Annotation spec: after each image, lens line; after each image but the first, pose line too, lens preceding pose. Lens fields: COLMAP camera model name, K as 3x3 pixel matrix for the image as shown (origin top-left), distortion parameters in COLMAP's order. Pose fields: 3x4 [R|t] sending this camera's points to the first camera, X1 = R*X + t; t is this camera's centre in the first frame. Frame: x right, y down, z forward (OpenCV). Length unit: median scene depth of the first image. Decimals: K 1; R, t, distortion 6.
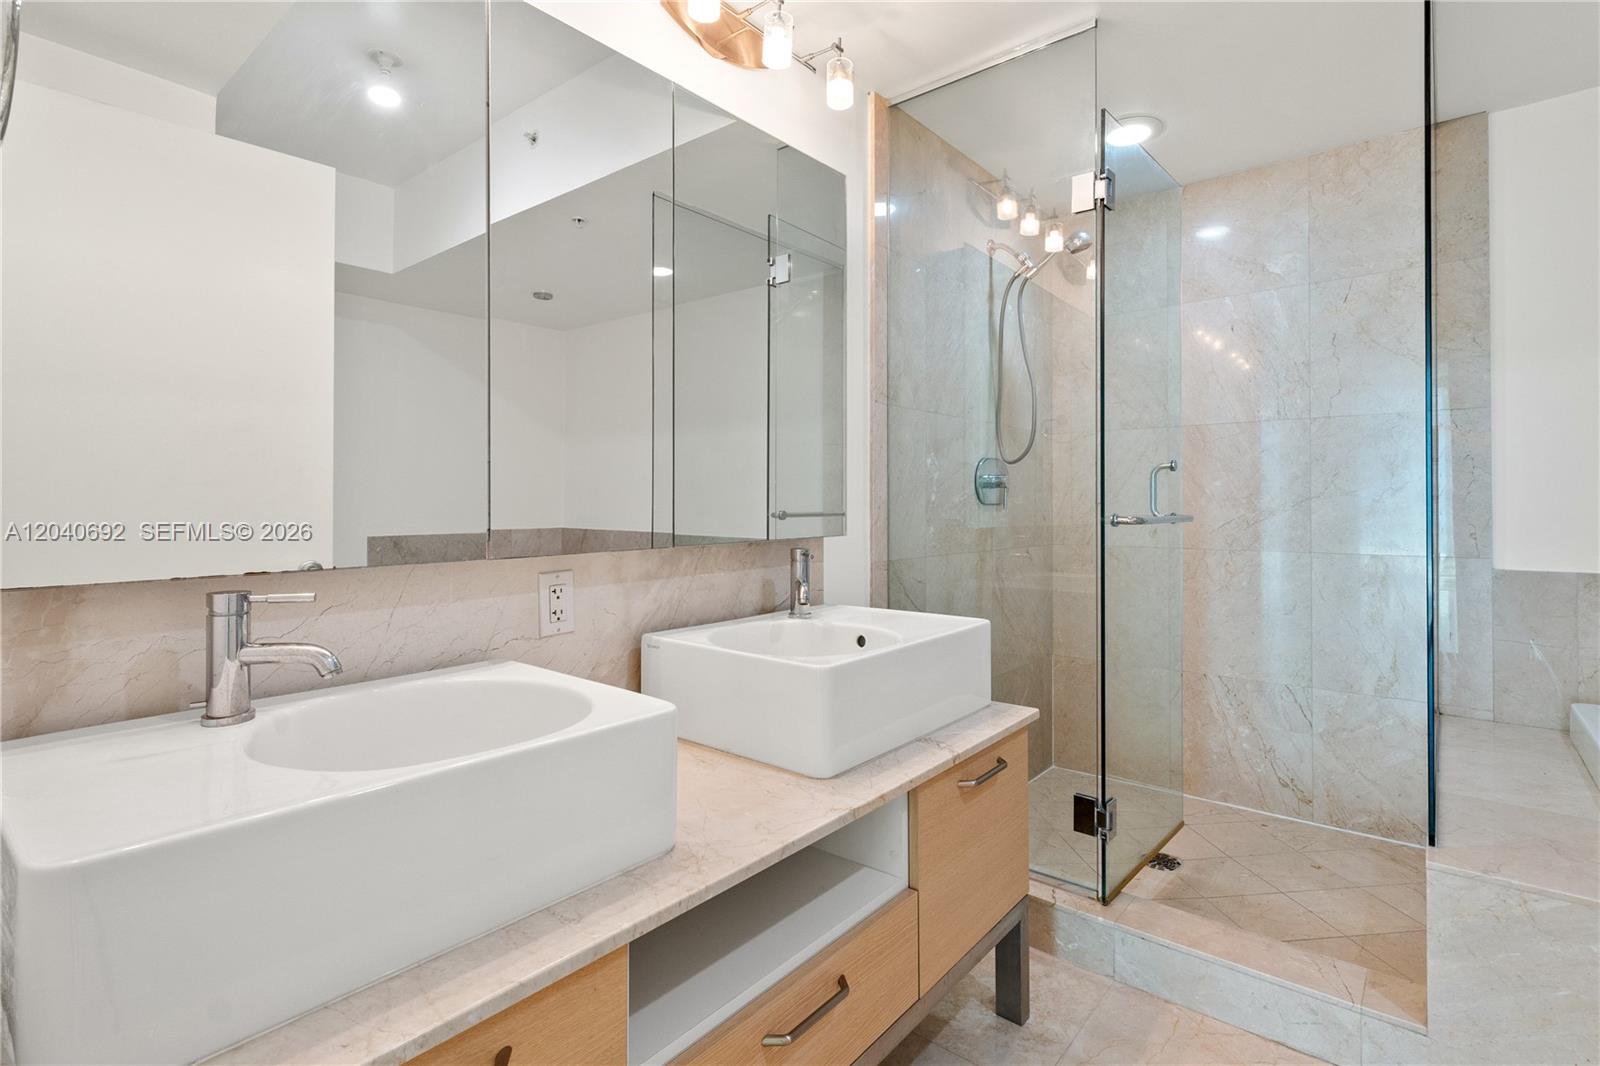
lens RADIAL K [[793.8, 0, 803.3], [0, 793.8, 489.7], [0, 0, 1]] dist [0.001134, -0.000572]
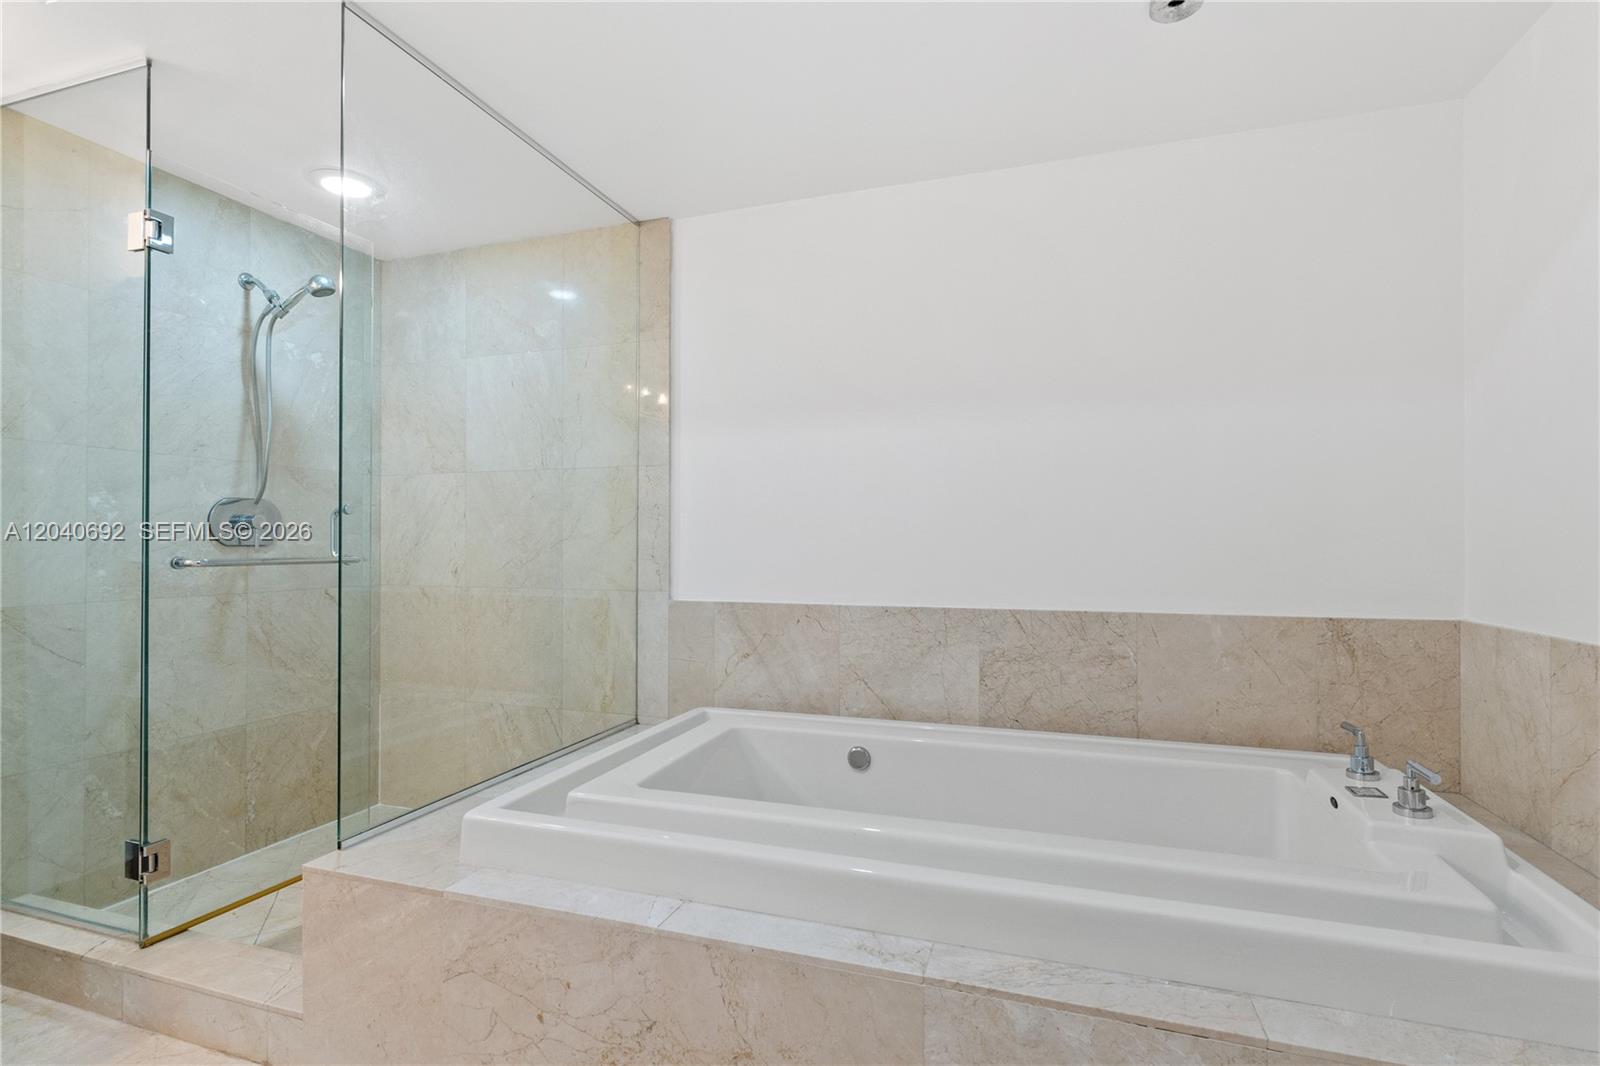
lens RADIAL K [[786.3, 0, 800.0], [0, 786.3, 533.0], [0, 0, 1]] dist [-0.001887, -0.000314]
pose [[0.925879, 0.006565, 0.377762, 0.545618], [-0.008876, 0.999951, 0.004375, -0.007806], [-0.377715, -0.007404, 0.925892, -0.158897]]
